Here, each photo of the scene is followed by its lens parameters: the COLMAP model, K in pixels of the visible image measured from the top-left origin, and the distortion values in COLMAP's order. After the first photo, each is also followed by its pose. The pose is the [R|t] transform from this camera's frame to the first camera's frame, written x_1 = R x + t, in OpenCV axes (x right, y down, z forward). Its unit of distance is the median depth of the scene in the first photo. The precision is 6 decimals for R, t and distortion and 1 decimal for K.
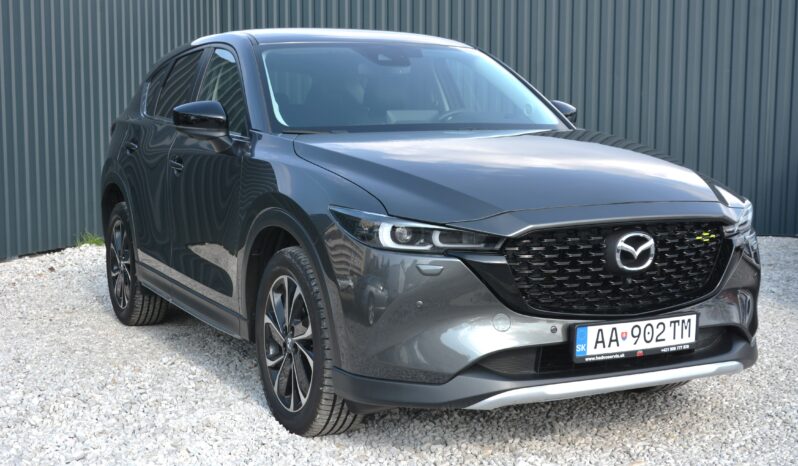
lens RADIAL K [[1124.1, 0, 399.1], [0, 1124.1, 233.6], [0, 0, 1]] dist [-0.017581, 0.000000]
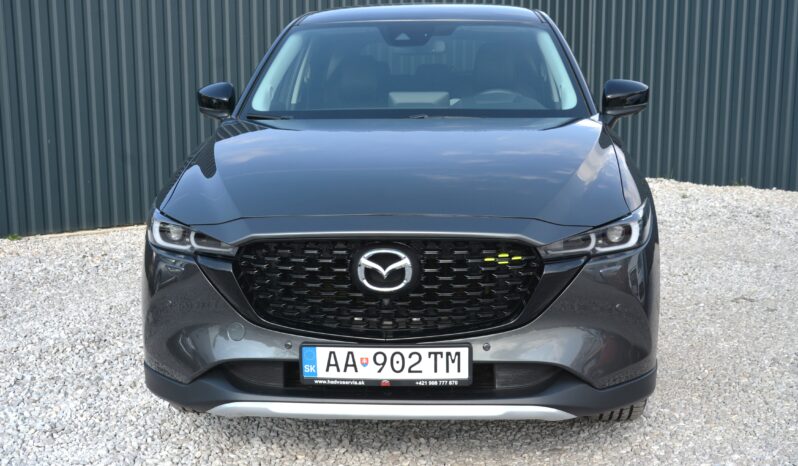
lens RADIAL K [[1057.6, 0, 397.8], [0, 1057.6, 235.8], [0, 0, 1]] dist [-0.105118, 0.000000]
pose [[0.861115, 0.077168, -0.502520, 0.639992], [-0.045407, 0.996137, 0.075159, -0.075087], [0.506378, -0.041903, 0.861293, 0.282032]]
